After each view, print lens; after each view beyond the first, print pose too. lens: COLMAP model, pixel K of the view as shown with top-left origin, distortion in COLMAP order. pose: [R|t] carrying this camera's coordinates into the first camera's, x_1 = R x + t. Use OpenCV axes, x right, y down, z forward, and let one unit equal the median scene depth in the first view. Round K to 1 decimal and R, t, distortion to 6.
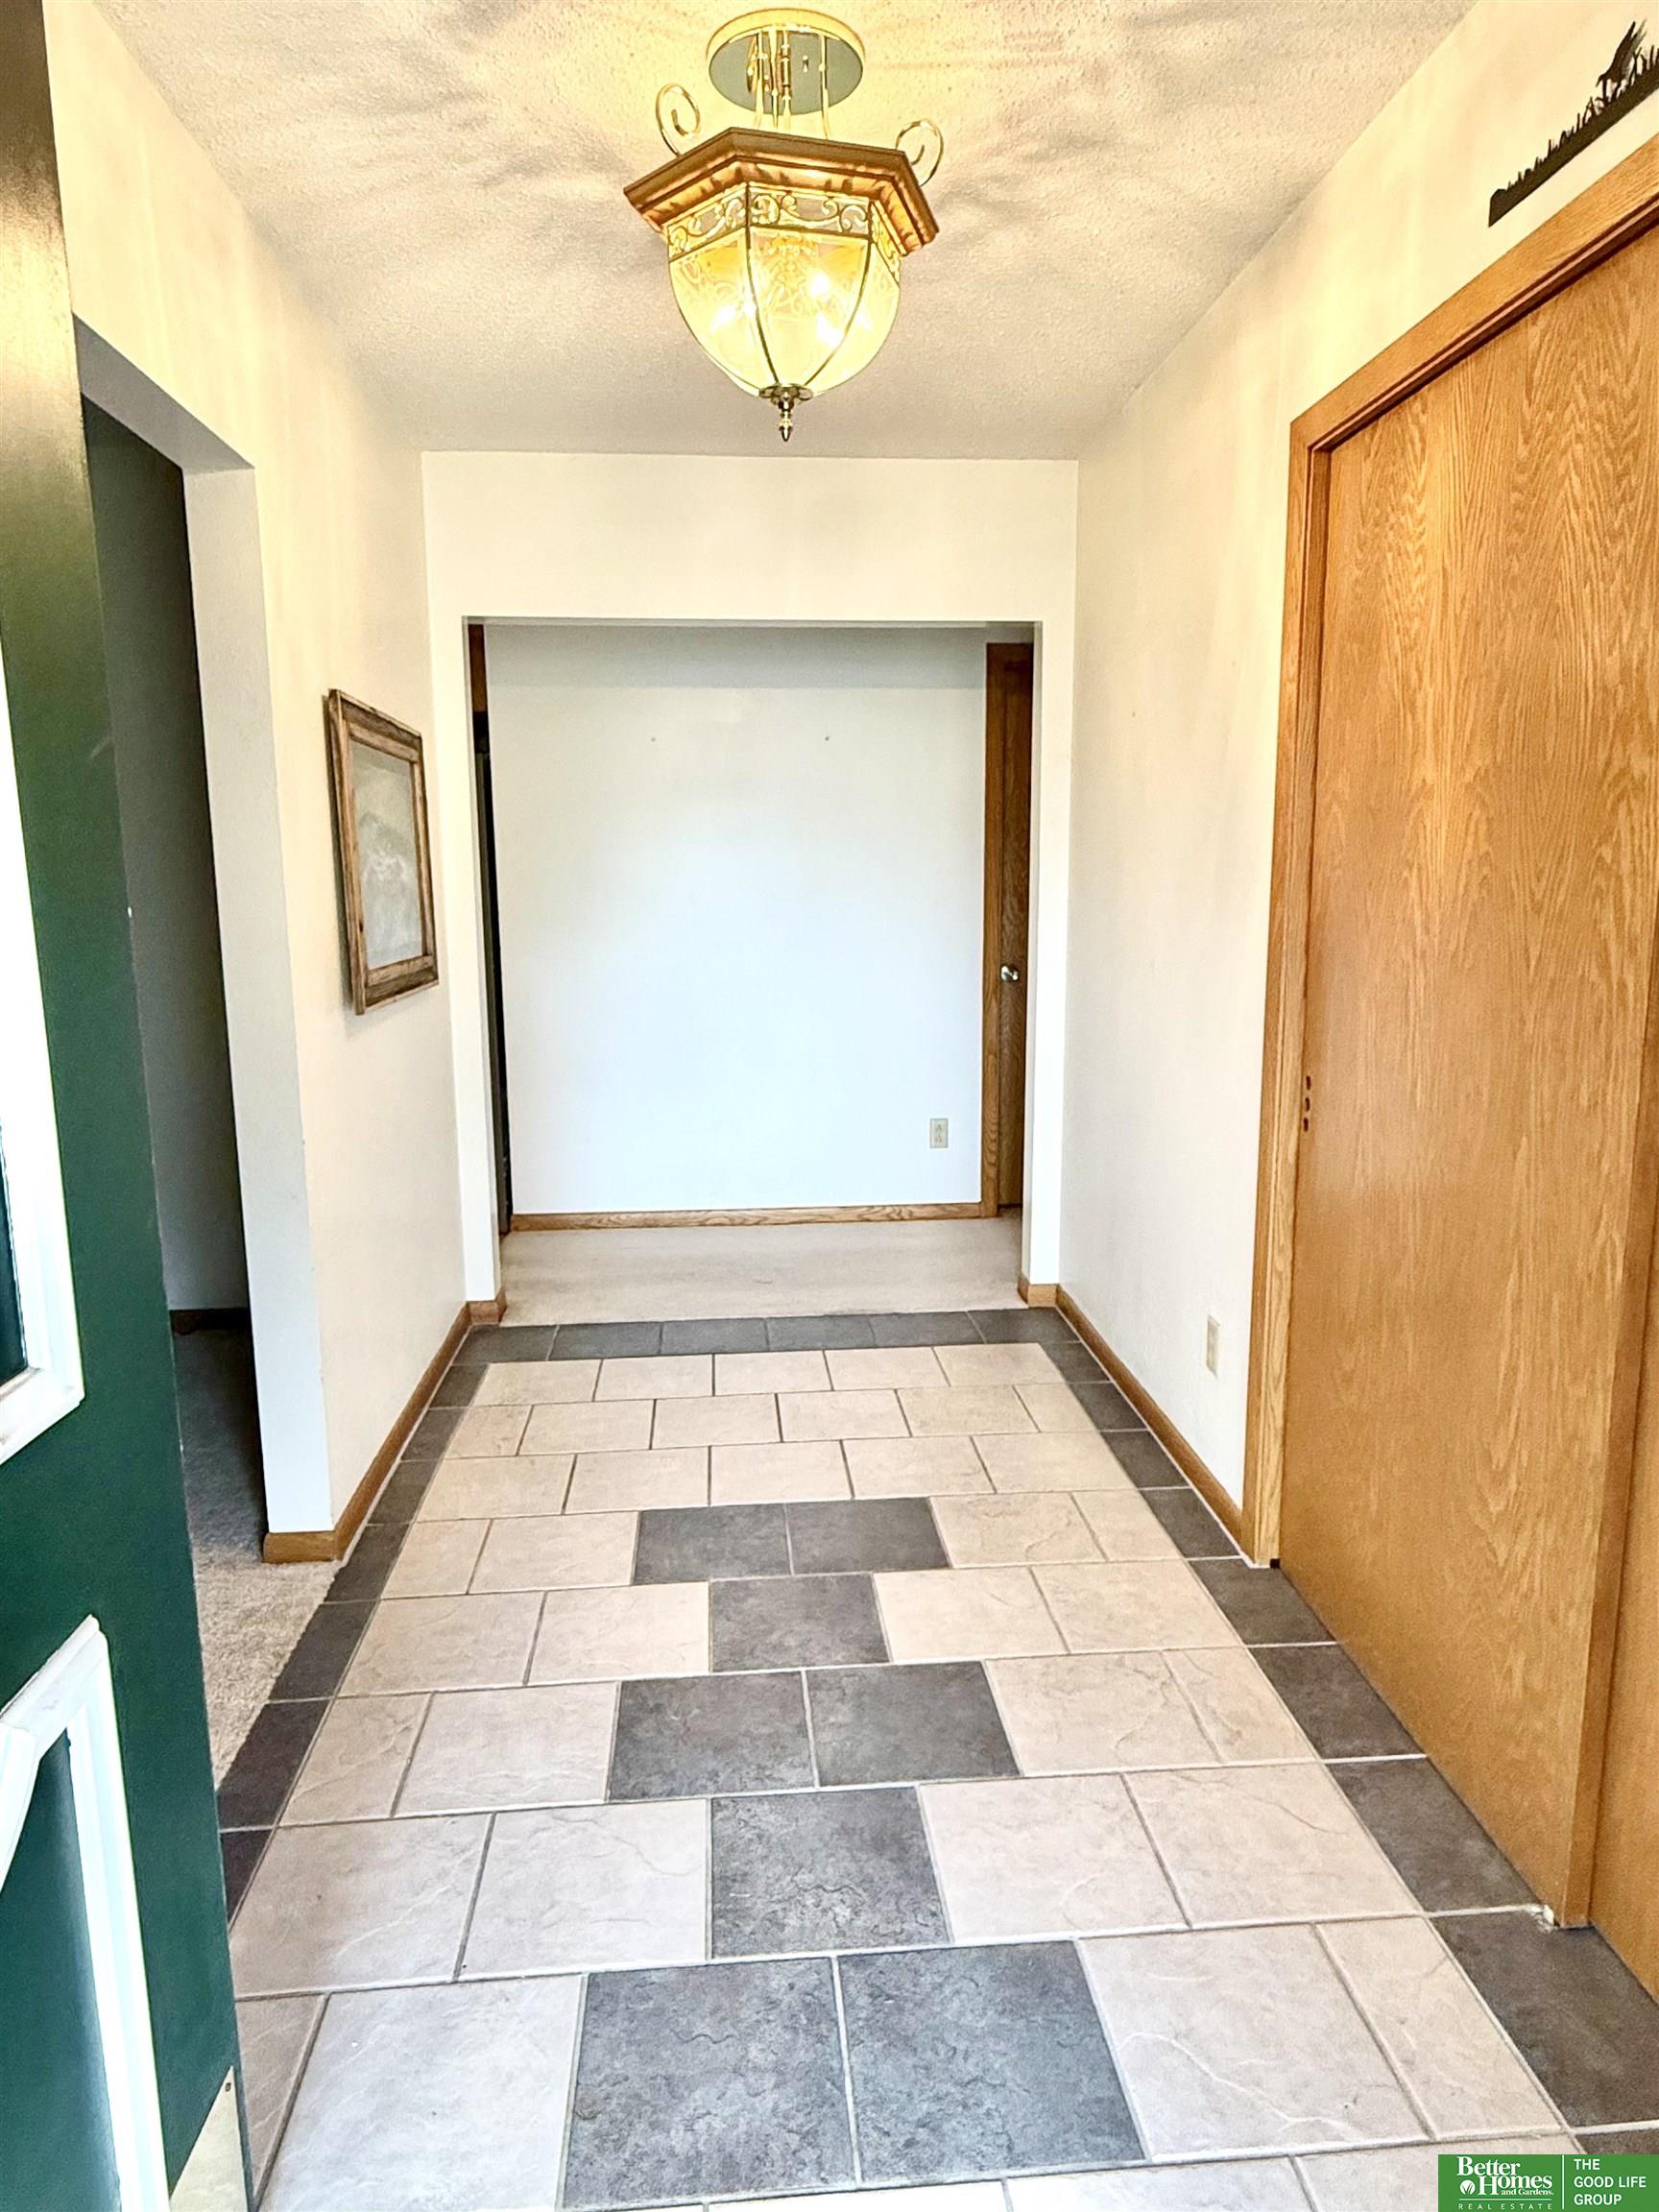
lens RADIAL K [[1352.3, 0, 832.0], [0, 1352.3, 1108.6], [0, 0, 1]] dist [0.000261, 0.001175]
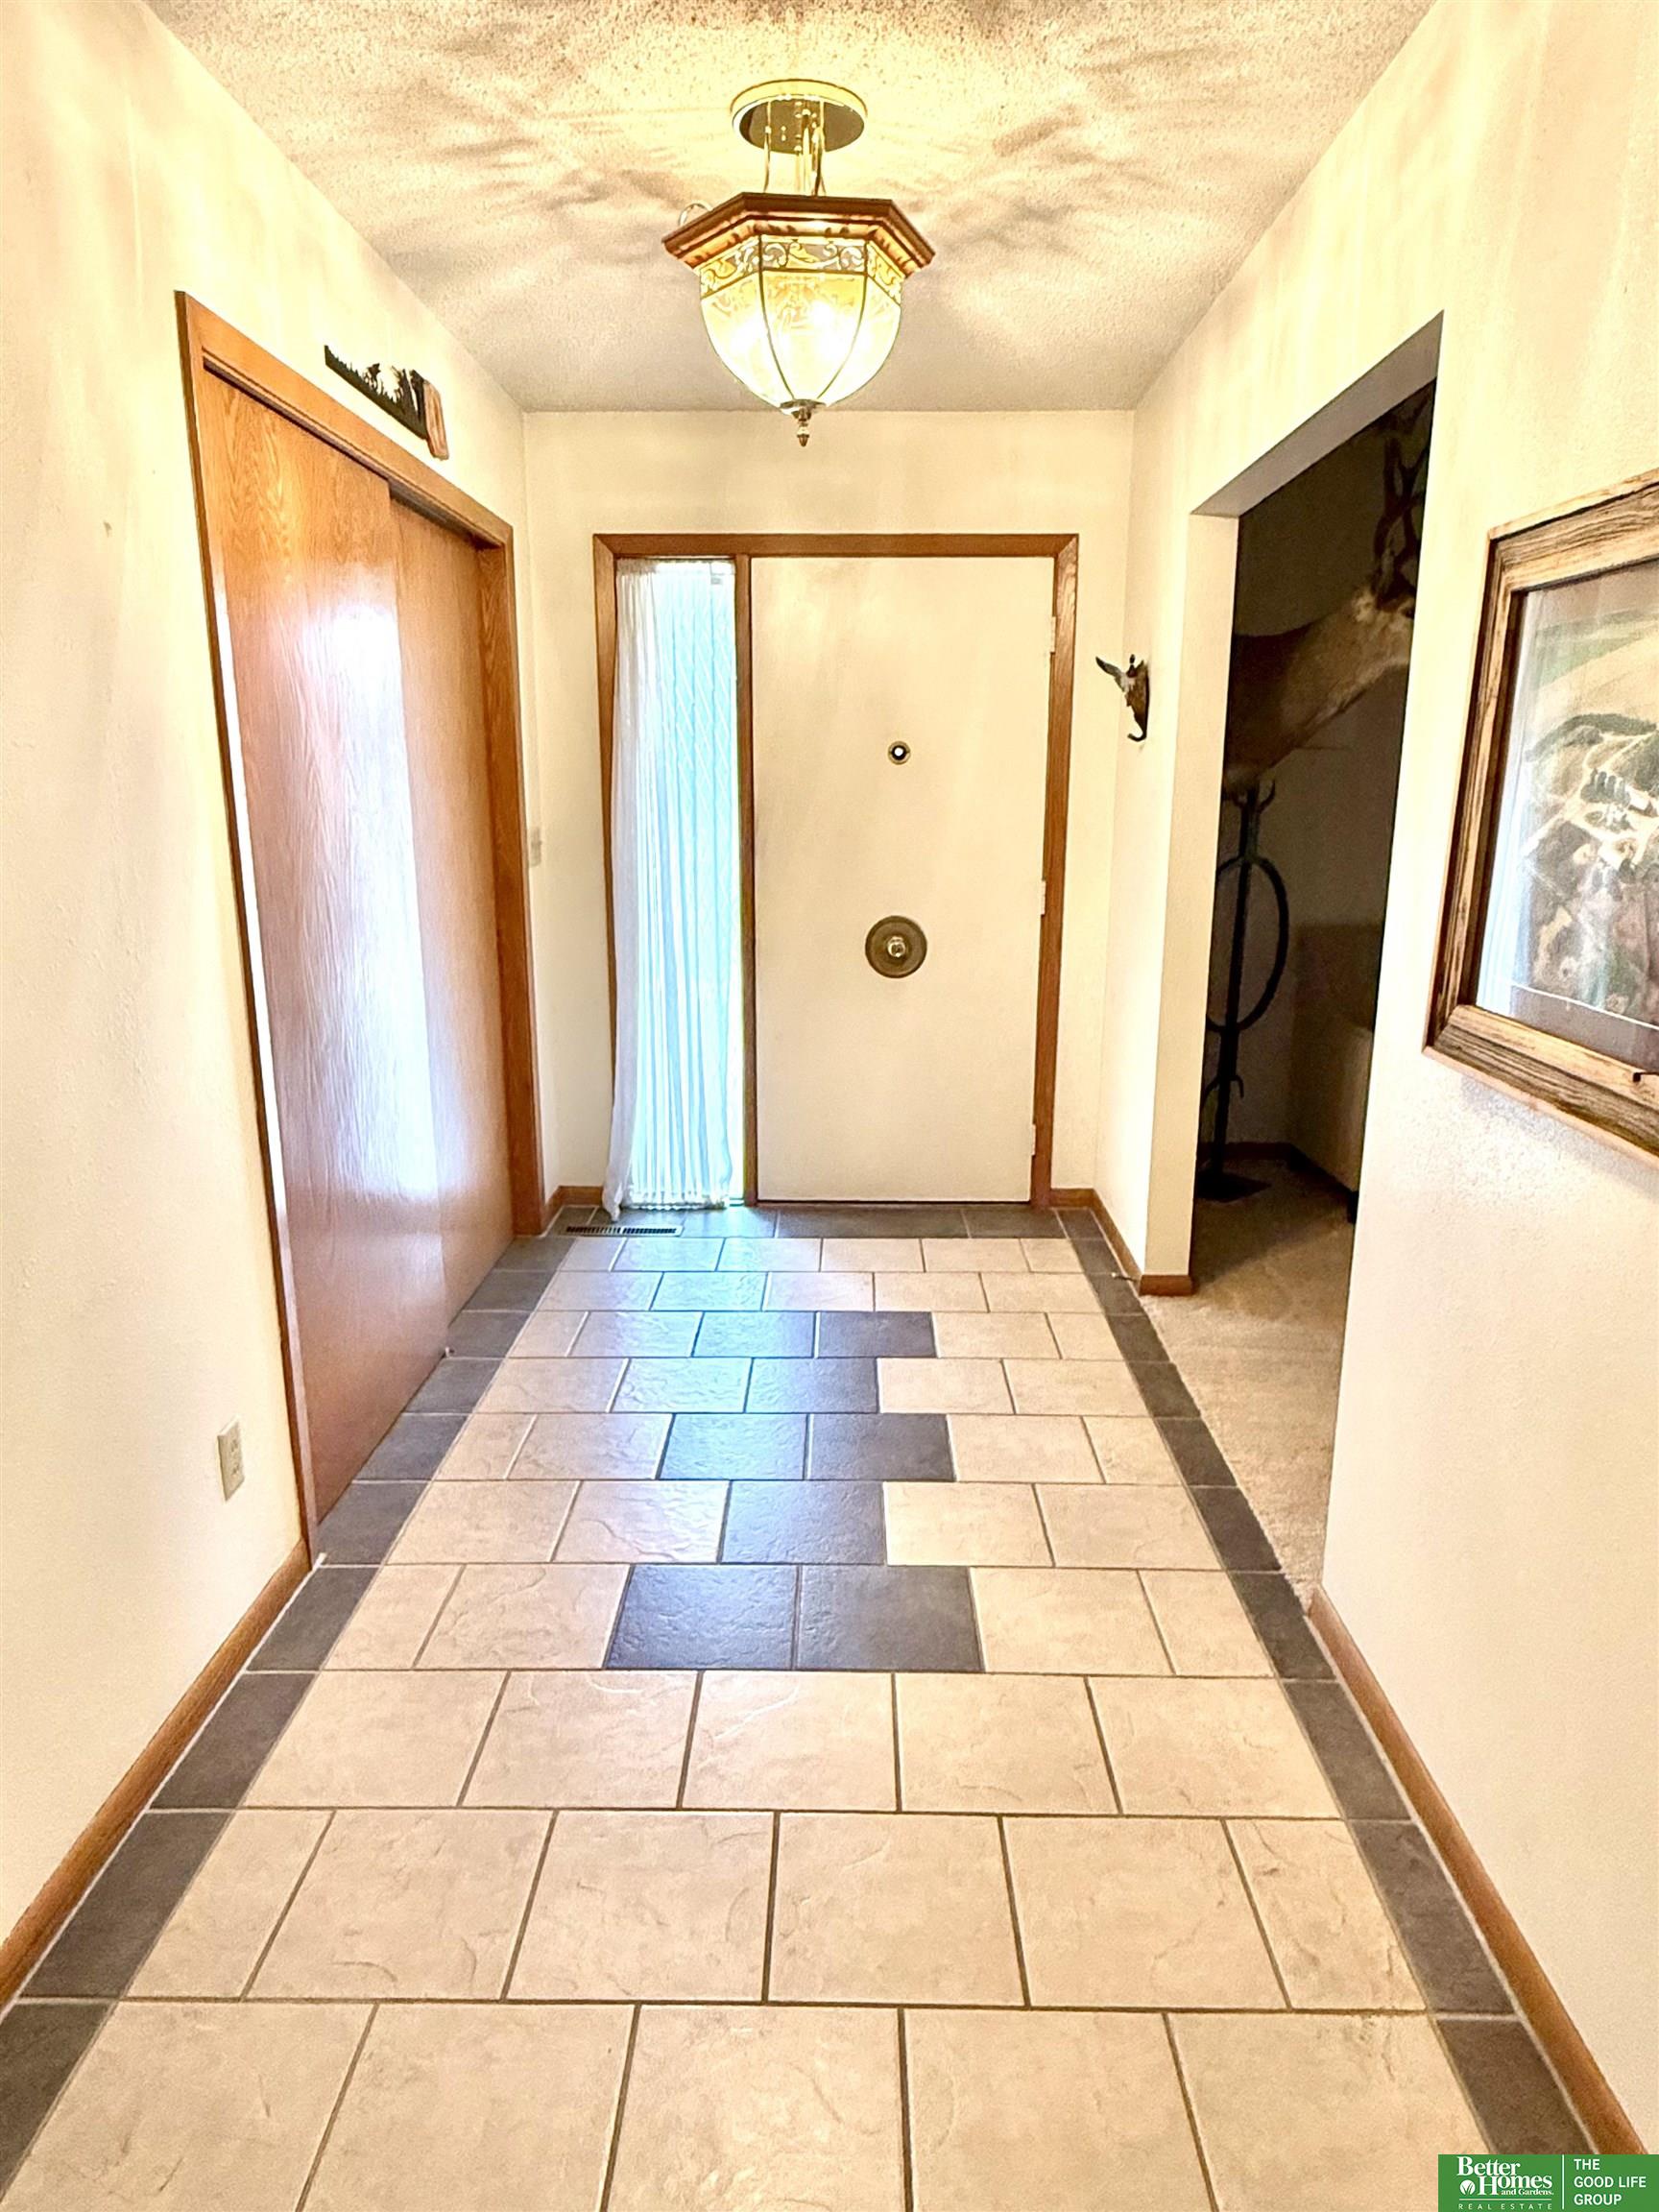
lens RADIAL K [[1352.3, 0, 836.0], [0, 1352.3, 1107.4], [0, 0, 1]] dist [0.000261, 0.001175]
pose [[-0.995389, -0.016727, 0.094452, -0.168637], [0.022264, 0.917498, 0.397116, -0.398977], [-0.093302, 0.397388, -0.912895, 2.112155]]
